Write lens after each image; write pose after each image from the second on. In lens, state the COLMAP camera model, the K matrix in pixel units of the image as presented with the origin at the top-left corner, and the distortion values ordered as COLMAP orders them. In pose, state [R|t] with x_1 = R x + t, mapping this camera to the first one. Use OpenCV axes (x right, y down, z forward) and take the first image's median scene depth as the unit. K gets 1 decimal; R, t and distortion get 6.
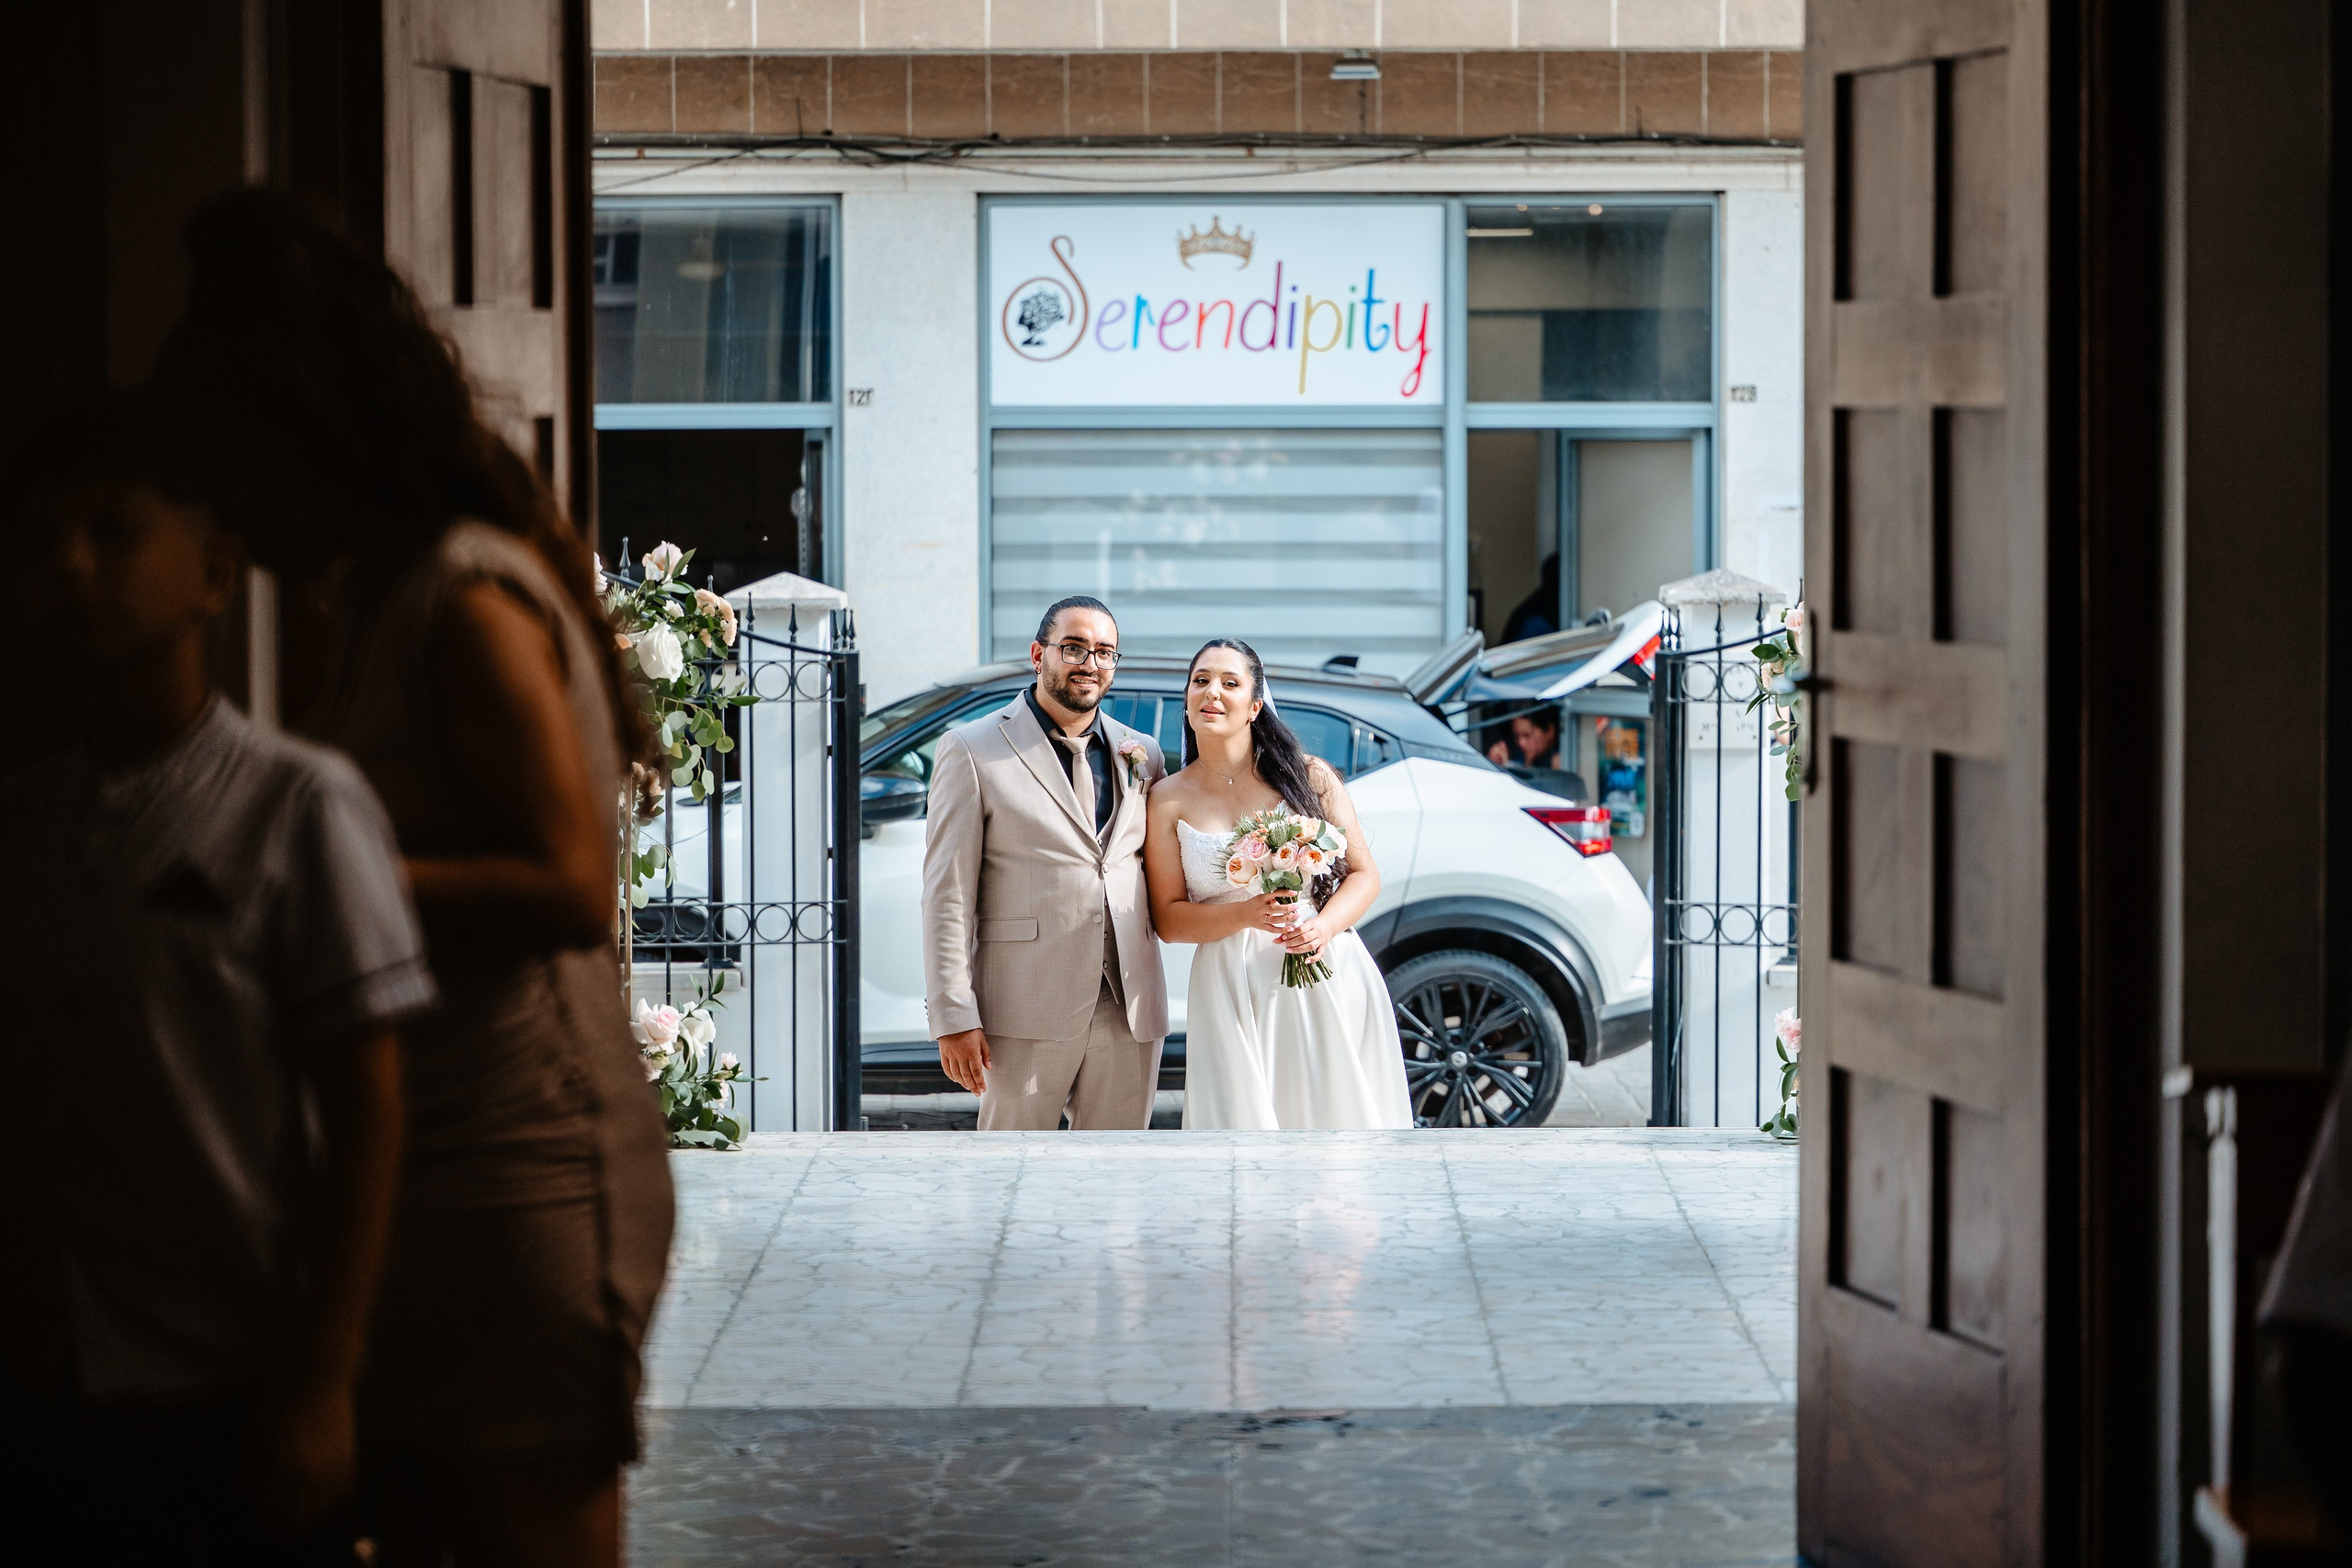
lens RADIAL K [[7066.3, 0, 1176.0], [0, 7066.3, 784.0], [0, 0, 1]] dist [-0.051945, 1.167756]
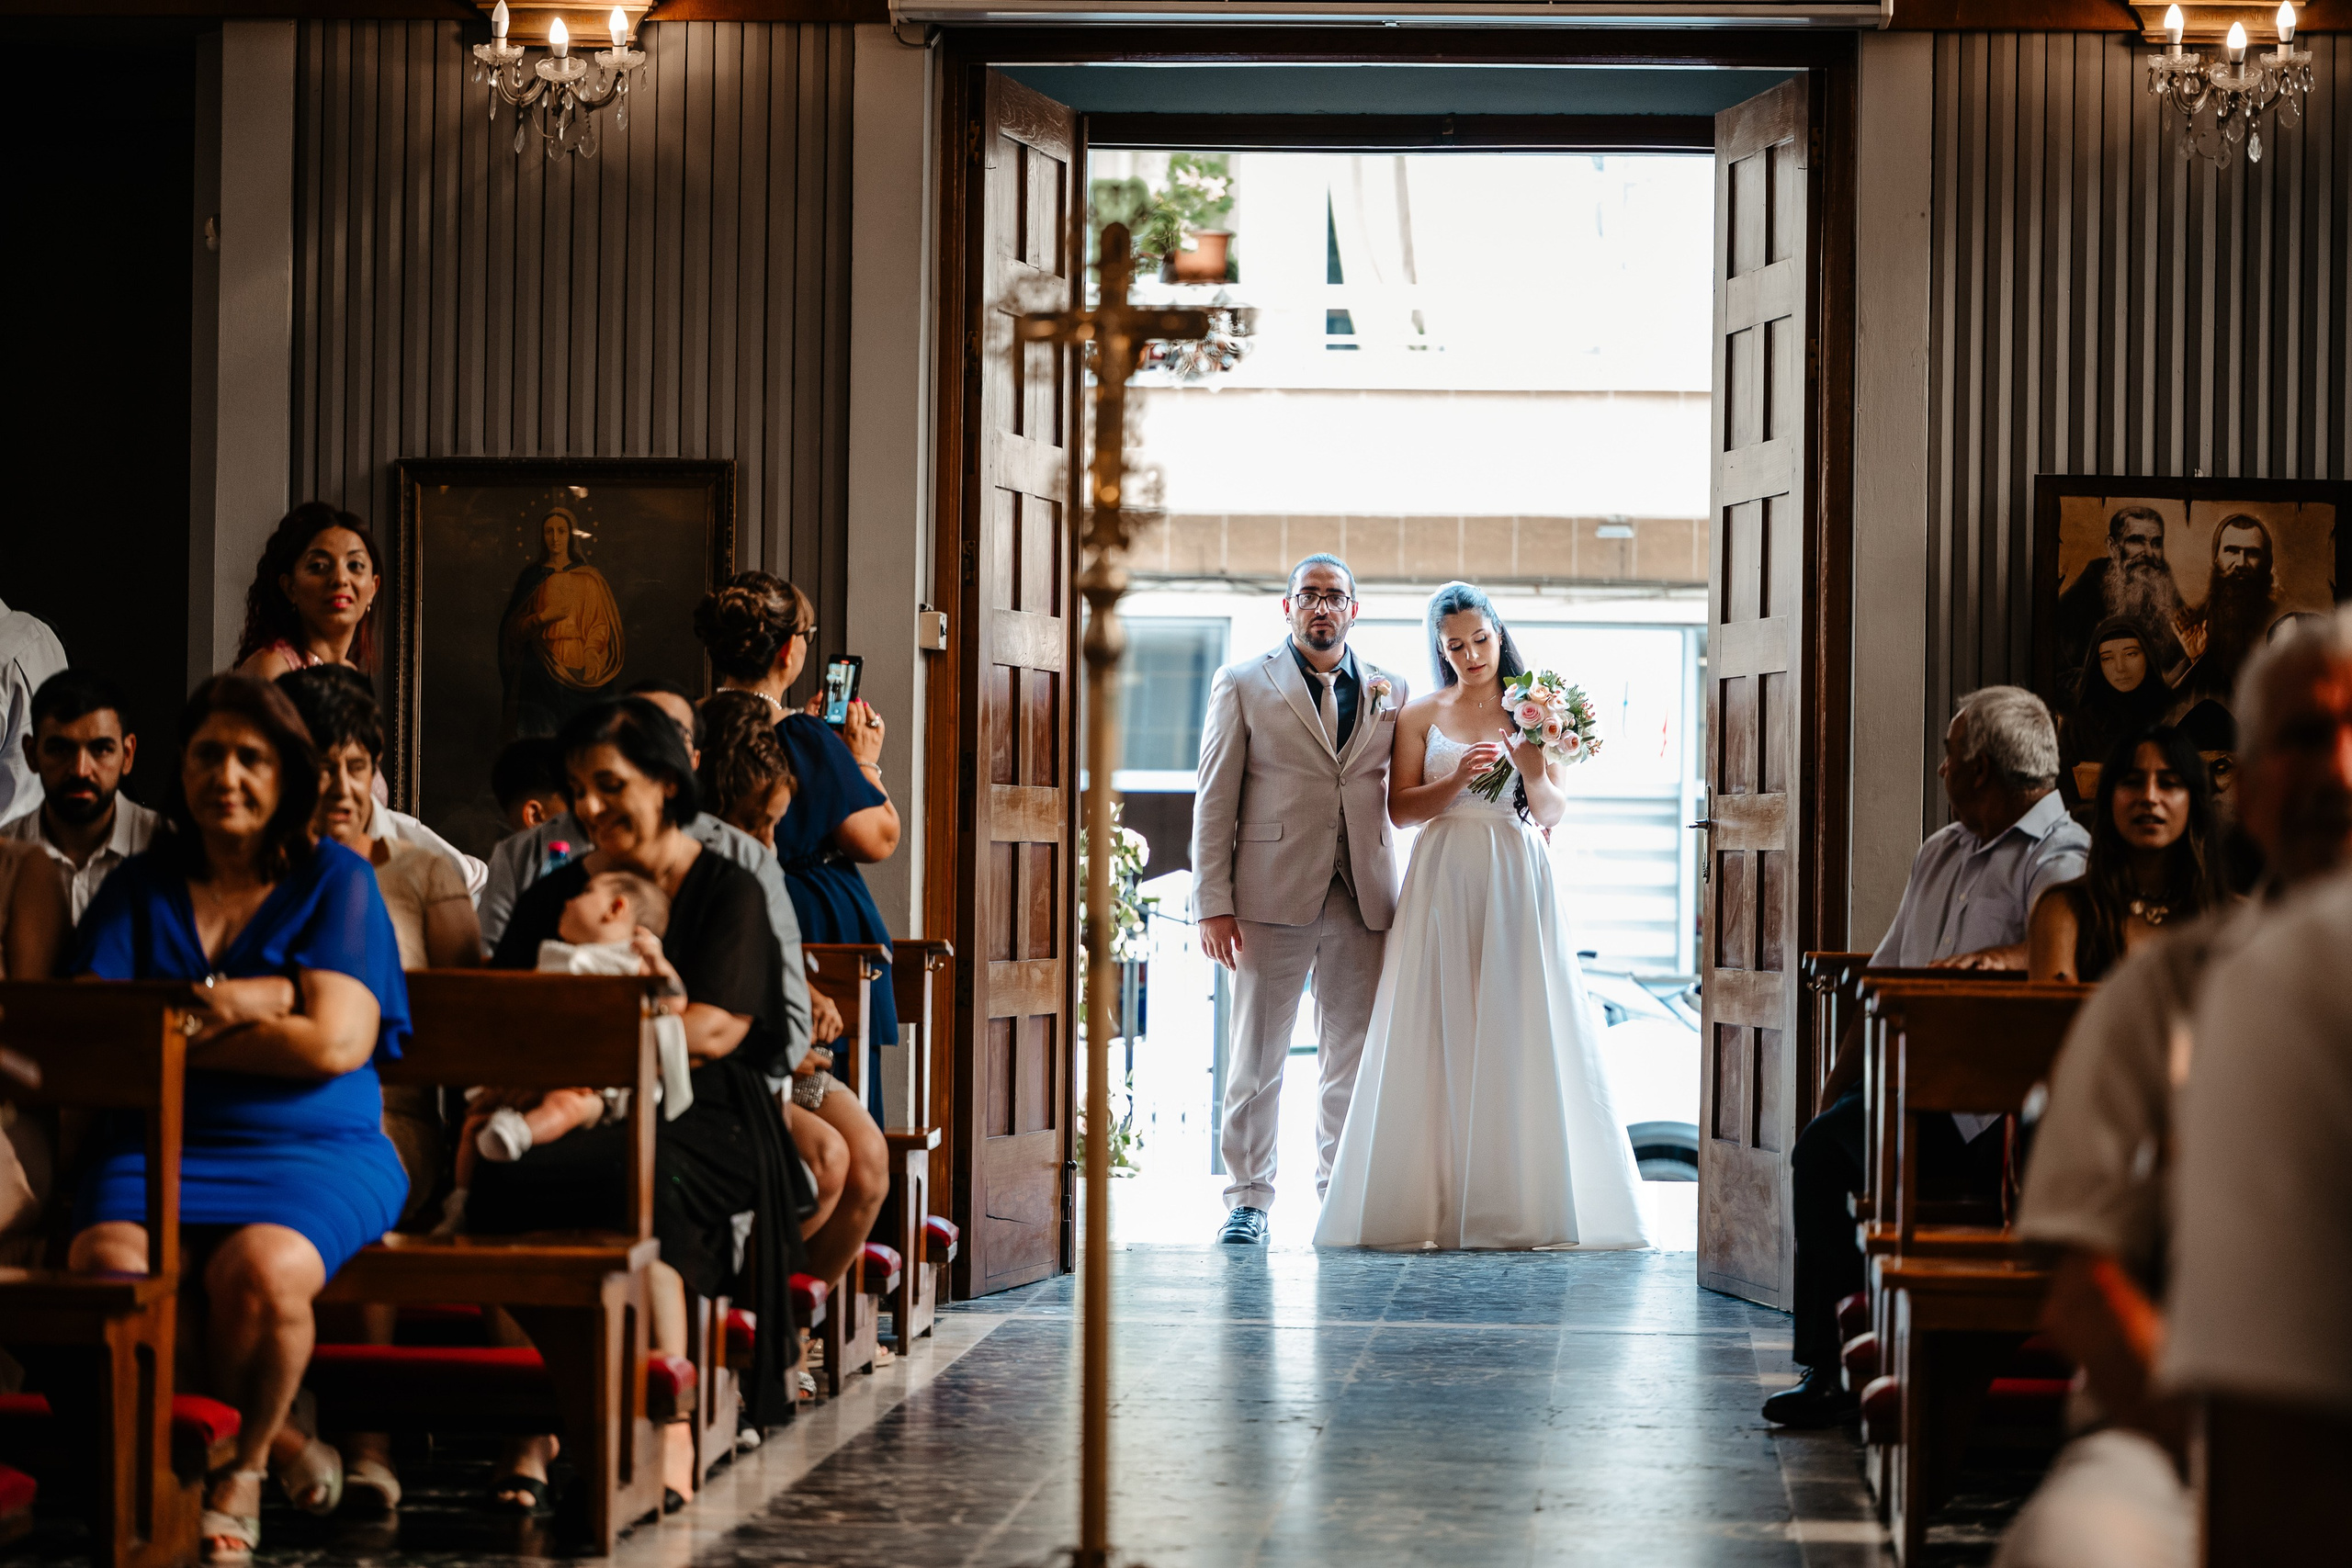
lens RADIAL K [[6807.0, 0, 1176.0], [0, 6807.0, 784.0], [0, 0, 1]] dist [-0.011524, -0.437838]
pose [[0.998134, 0.017332, -0.058551, 0.021743], [-0.021197, 0.997592, -0.066037, 0.040293], [0.057266, 0.067155, 0.996098, -0.341343]]
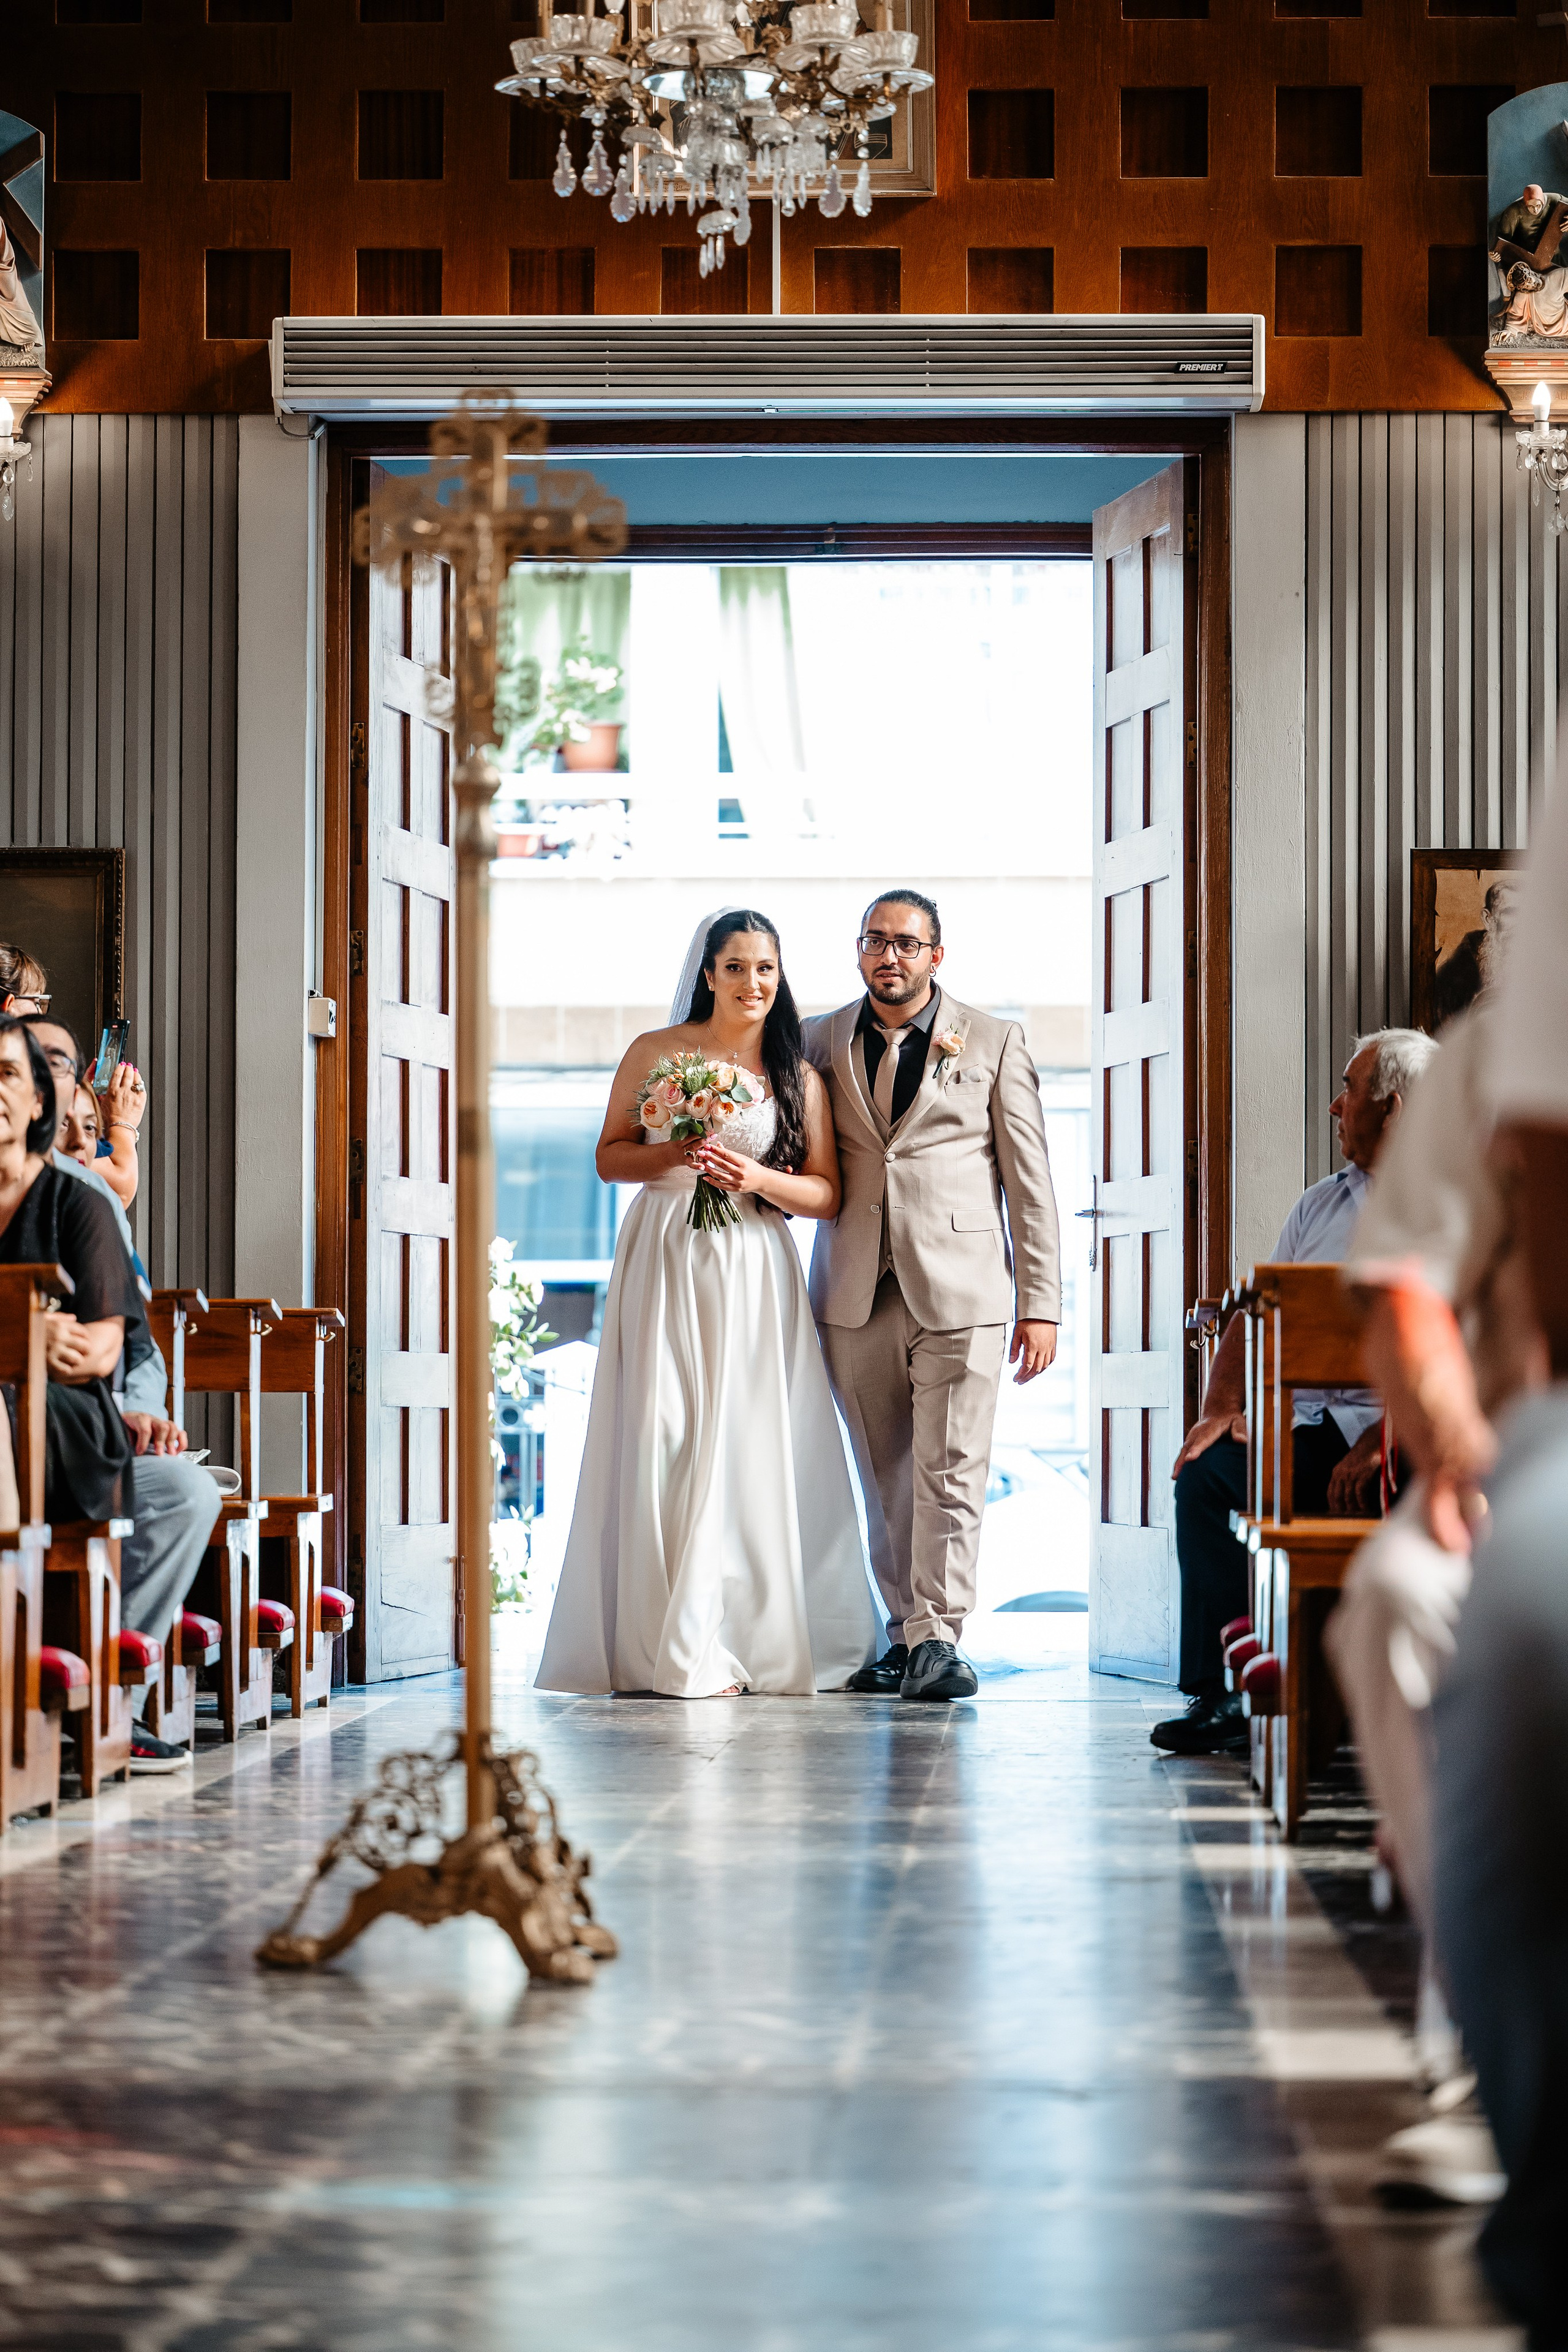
lens RADIAL K [[6807.7, 0, 784.0], [0, 6807.7, 1176.0], [0, 0, 1]] dist [-0.011524, -0.437838]
pose [[0.999575, 0.005511, -0.028633, 0.023610], [-0.008178, 0.995547, -0.093908, 0.061078], [0.027988, 0.094102, 0.995169, -0.345093]]
